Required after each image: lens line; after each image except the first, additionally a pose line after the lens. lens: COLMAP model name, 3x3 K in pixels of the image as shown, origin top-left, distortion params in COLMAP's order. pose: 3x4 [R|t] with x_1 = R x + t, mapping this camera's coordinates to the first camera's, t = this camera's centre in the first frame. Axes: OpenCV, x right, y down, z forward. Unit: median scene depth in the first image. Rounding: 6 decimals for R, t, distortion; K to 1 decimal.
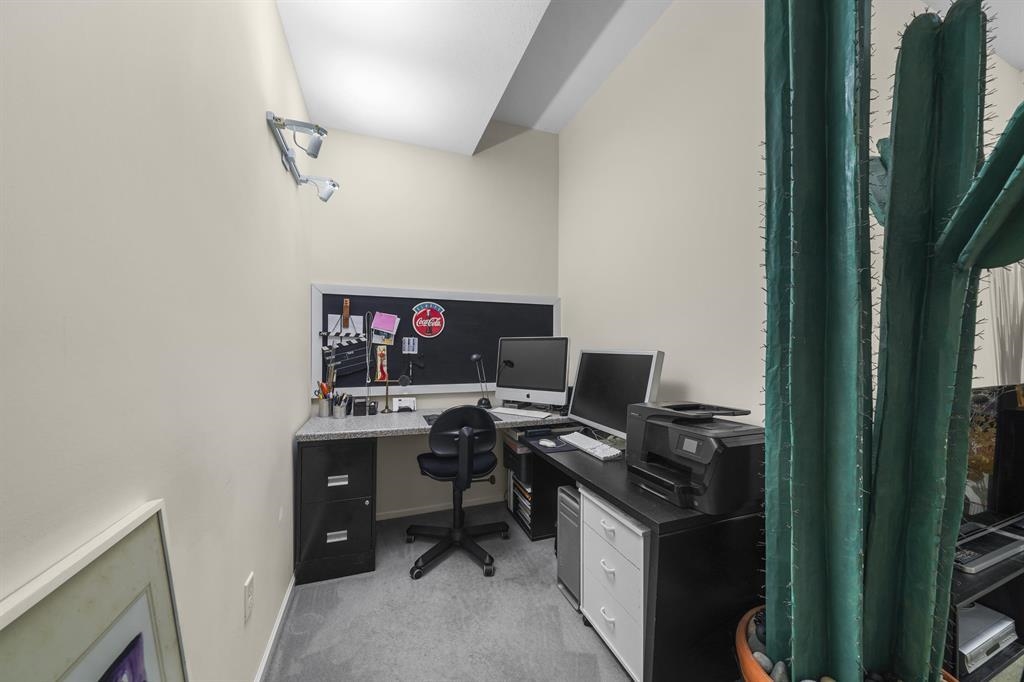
lens RADIAL K [[368.2, 0, 522.0], [0, 368.2, 348.0], [0, 0, 1]] dist [-0.000684, -0.000113]
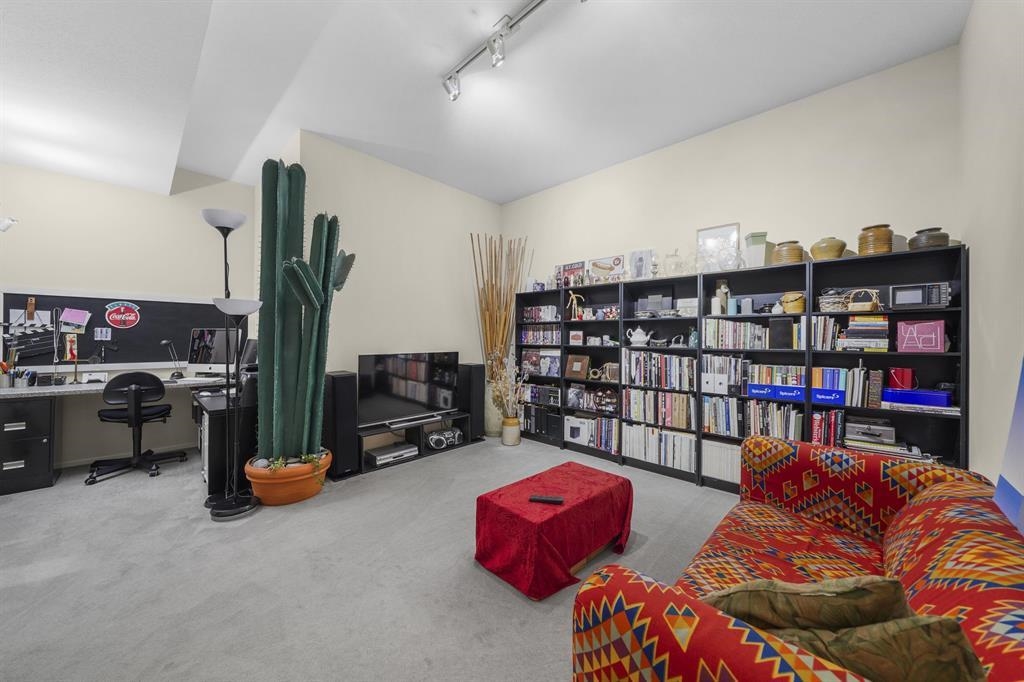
lens RADIAL K [[361.0, 0, 512.1], [0, 361.0, 336.1], [0, 0, 1]] dist [-0.000456, -0.000096]
pose [[0.908711, 0.003030, 0.417414, 0.538048], [-0.000167, 0.999976, -0.006895, 0.010602], [-0.417425, 0.006196, 0.908690, -0.870148]]
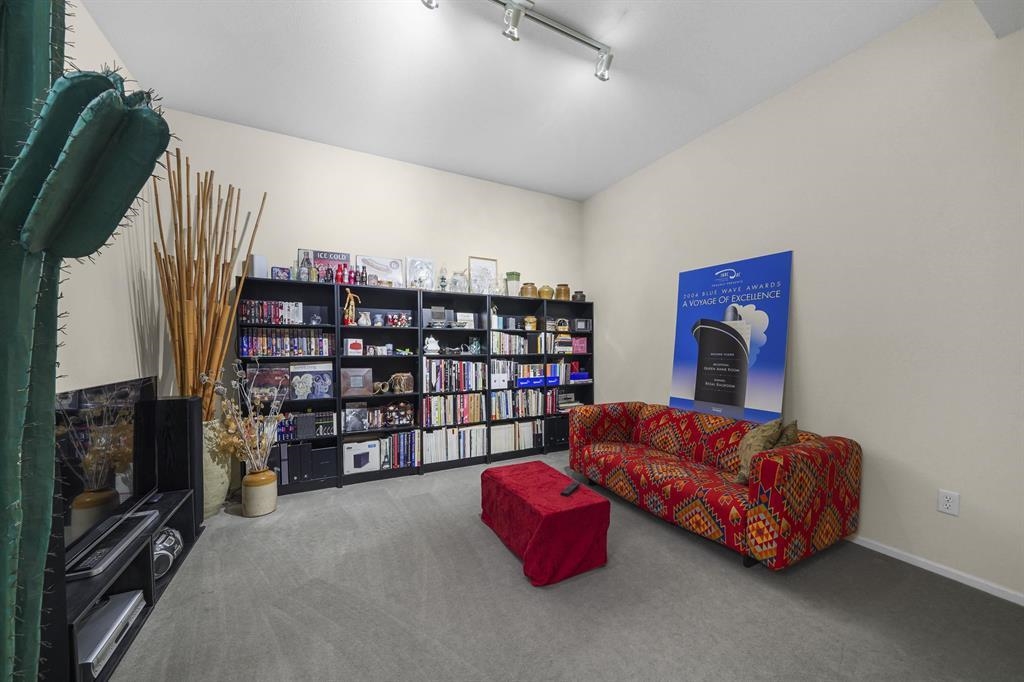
lens RADIAL K [[368.2, 0, 522.0], [0, 368.2, 348.0], [0, 0, 1]] dist [-0.000684, -0.000113]
pose [[-0.113493, -0.008264, 0.993504, 0.068542], [0.003404, 0.999956, 0.008707, 0.002205], [-0.993533, 0.004370, -0.113460, -0.010942]]
